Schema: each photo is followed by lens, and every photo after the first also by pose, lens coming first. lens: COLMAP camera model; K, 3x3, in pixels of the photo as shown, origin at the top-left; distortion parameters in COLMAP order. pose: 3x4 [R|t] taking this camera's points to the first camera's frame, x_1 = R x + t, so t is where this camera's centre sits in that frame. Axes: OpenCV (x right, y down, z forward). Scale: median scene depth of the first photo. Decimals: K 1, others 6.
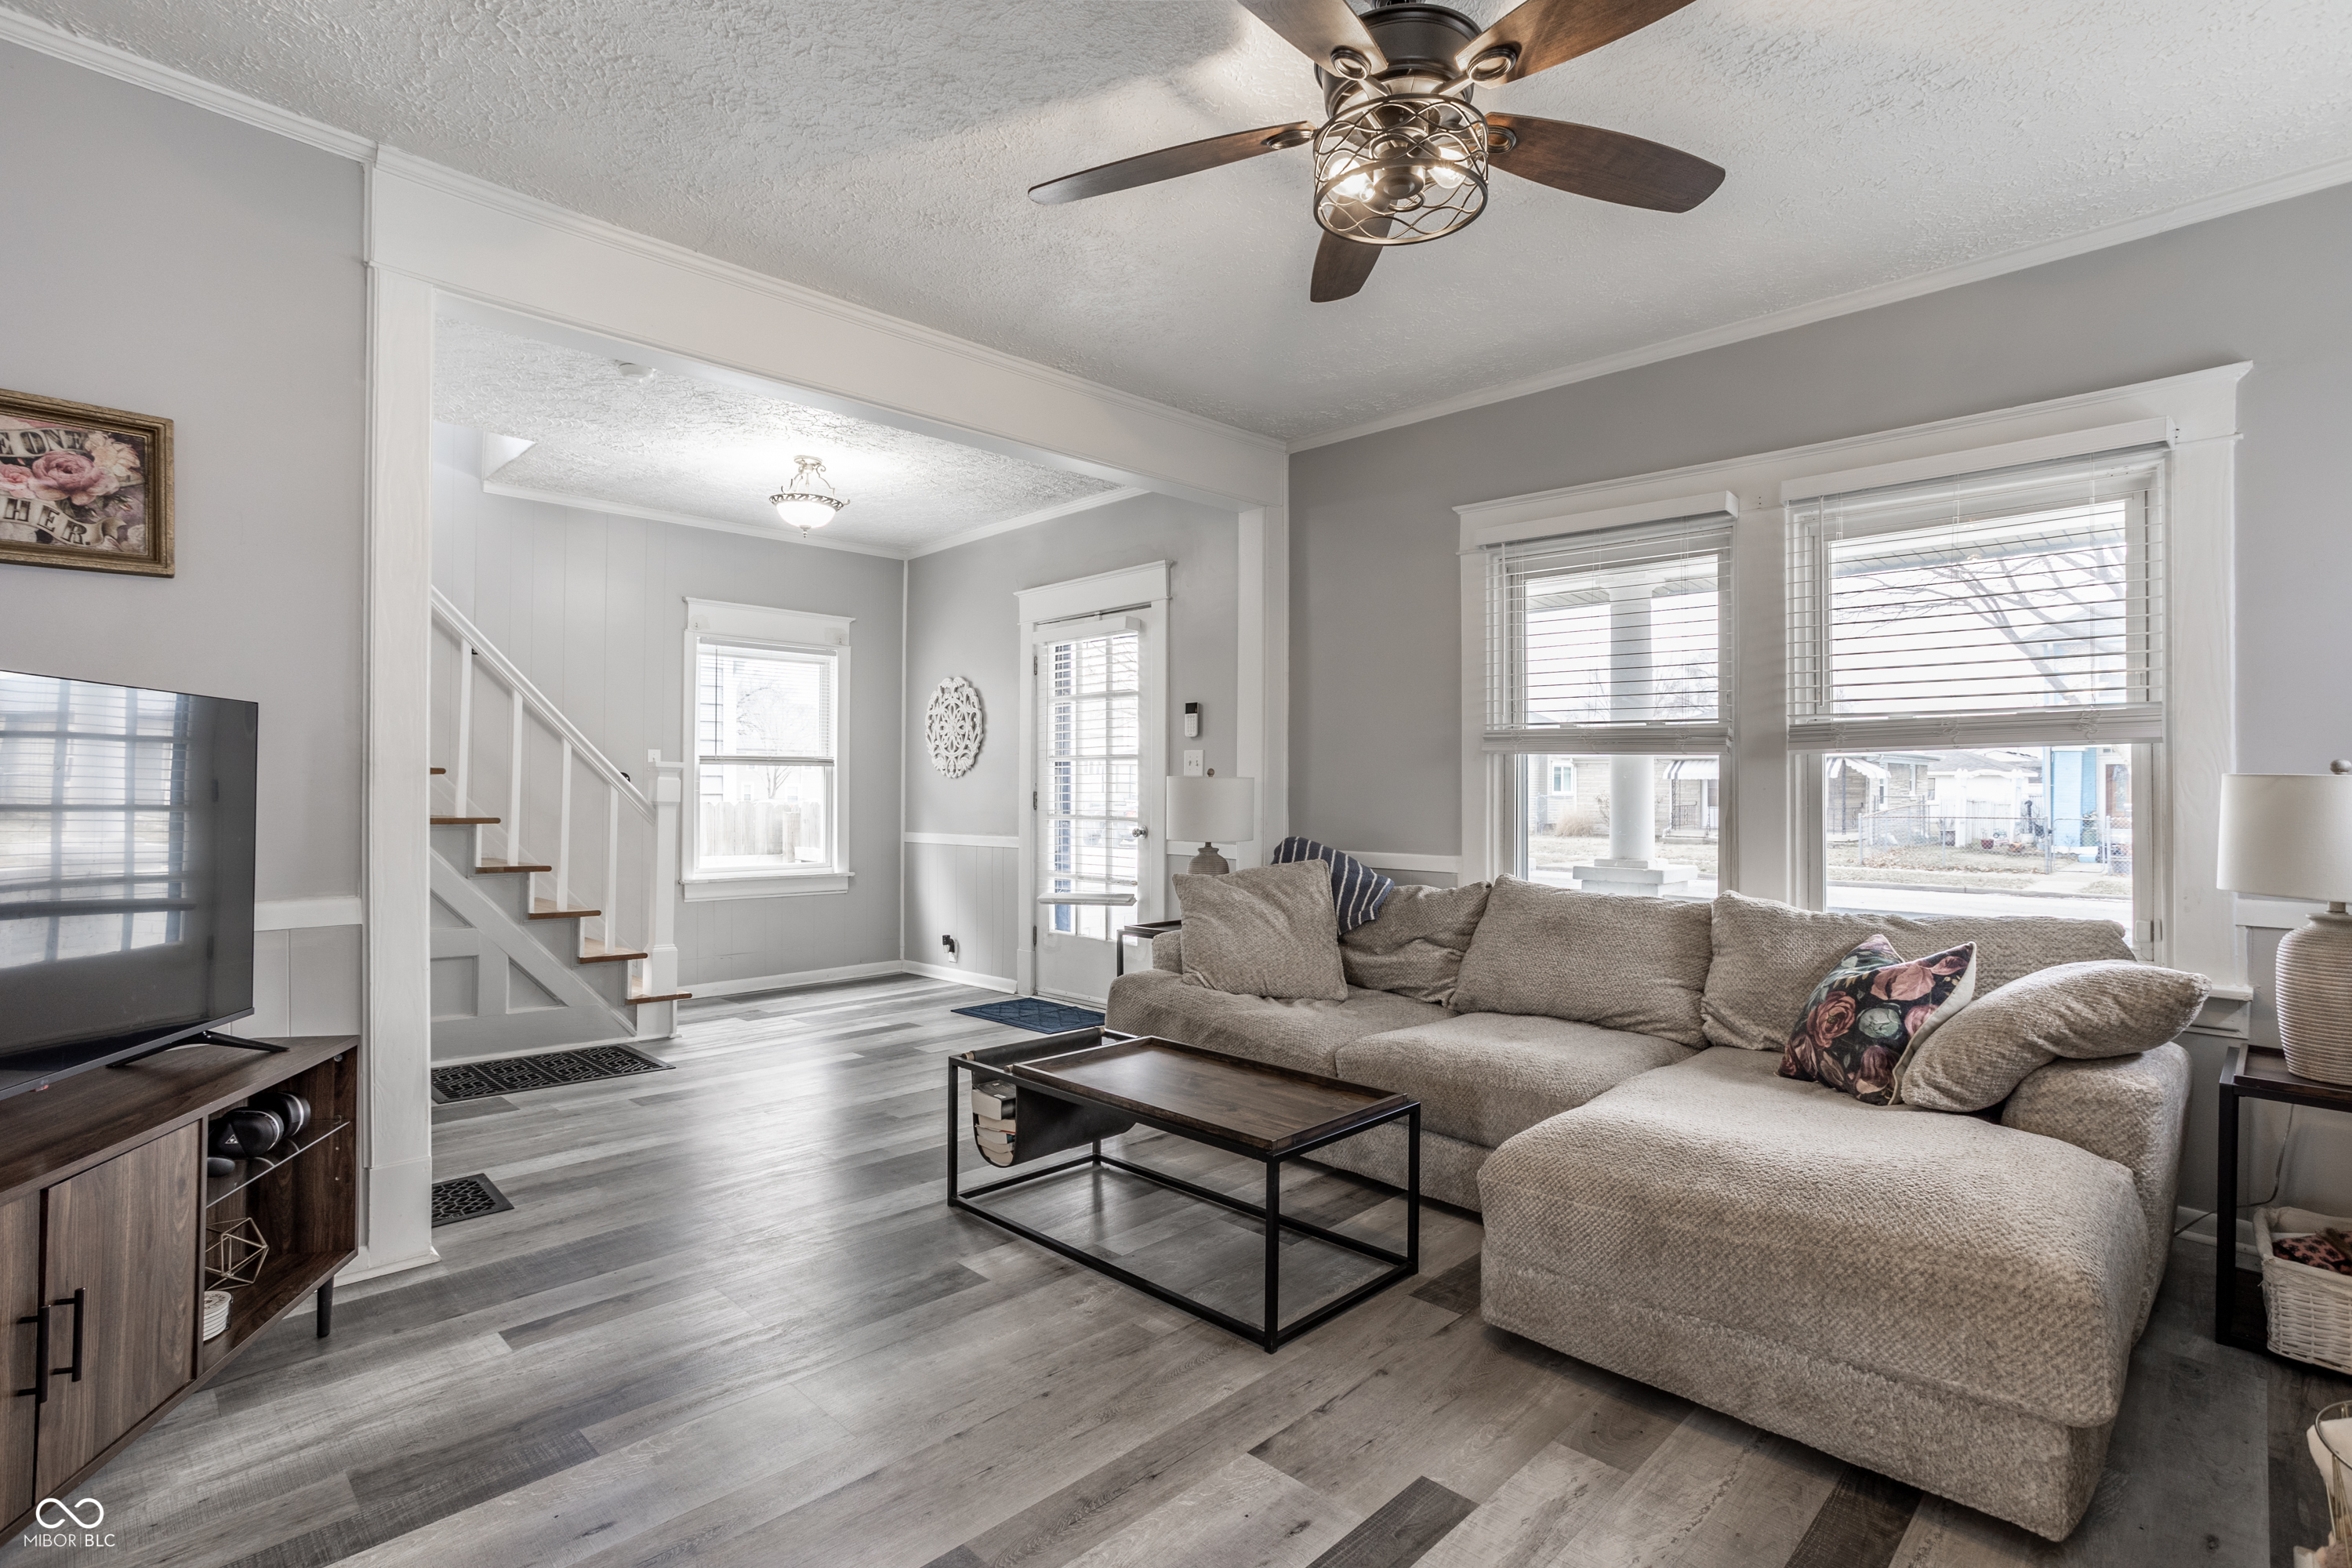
lens RADIAL K [[1132.2, 0, 1173.7], [0, 1132.2, 782.4], [0, 0, 1]] dist [-0.034173, 0.000584]
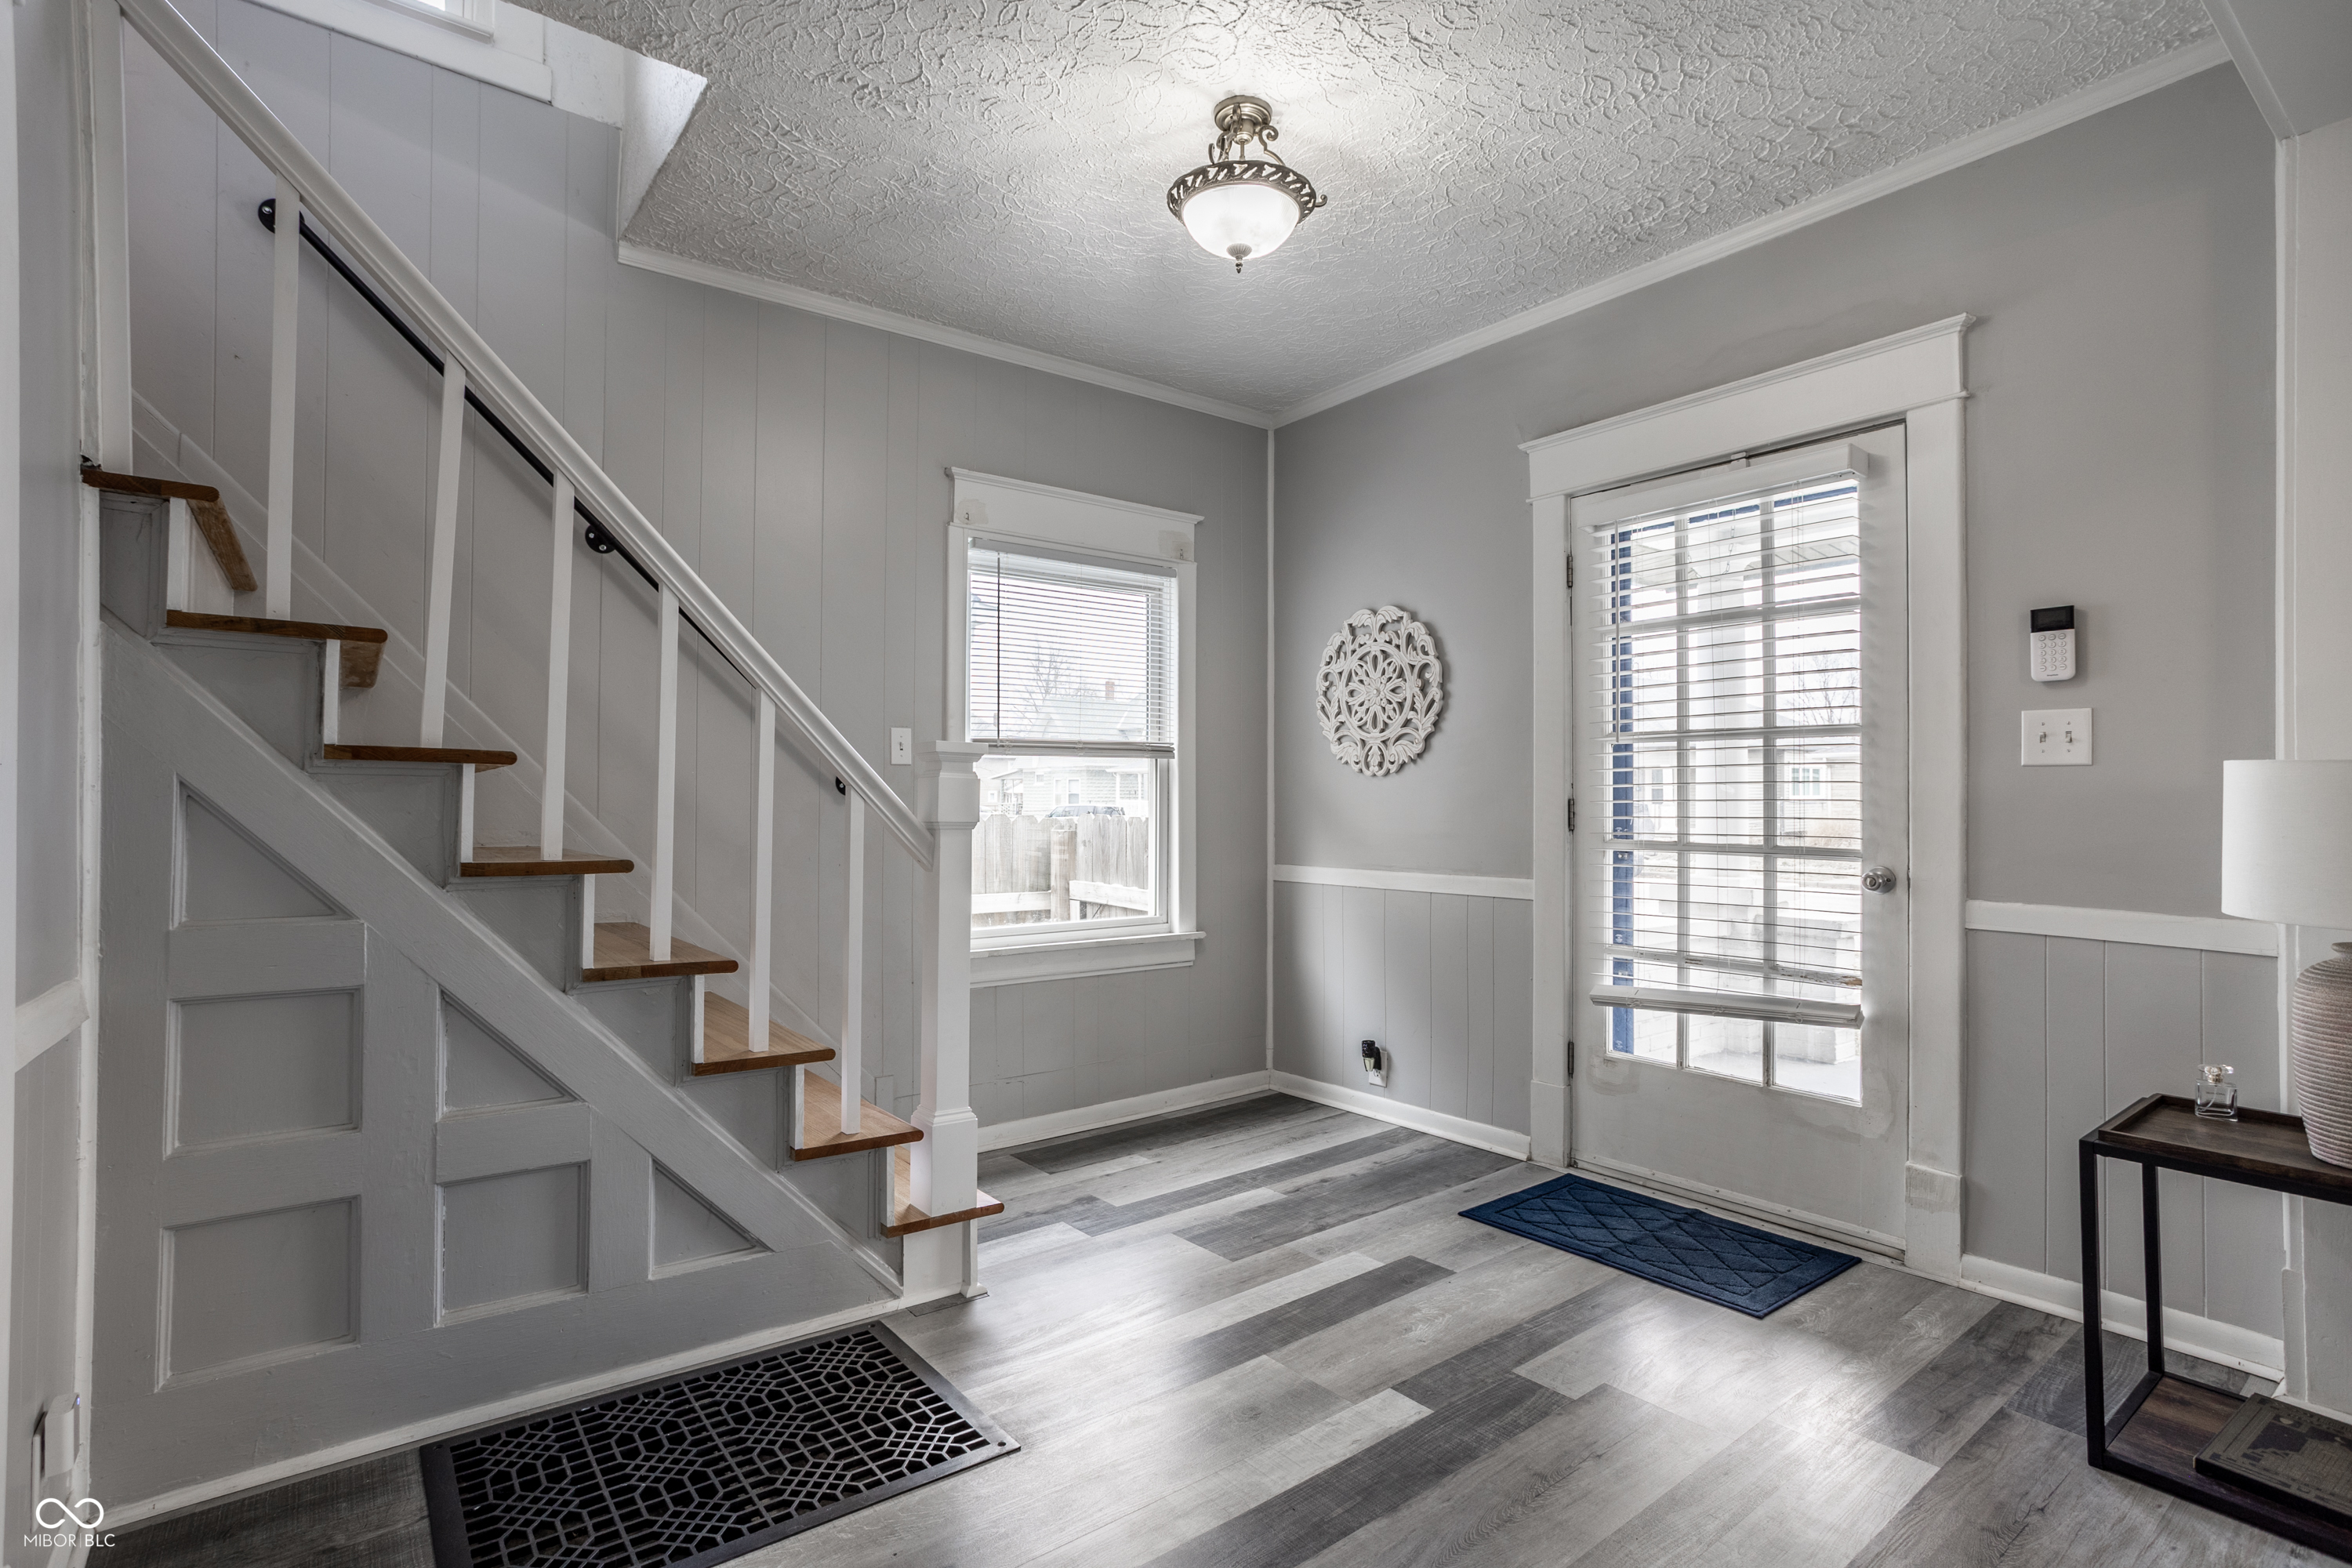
lens RADIAL K [[1132.2, 0, 1181.2], [0, 1132.2, 780.2], [0, 0, 1]] dist [-0.034173, 0.000584]
pose [[0.992723, -0.005480, -0.120300, -0.244751], [0.004768, 0.999969, -0.006212, 0.001448], [0.120330, 0.005594, 0.992718, 0.431343]]
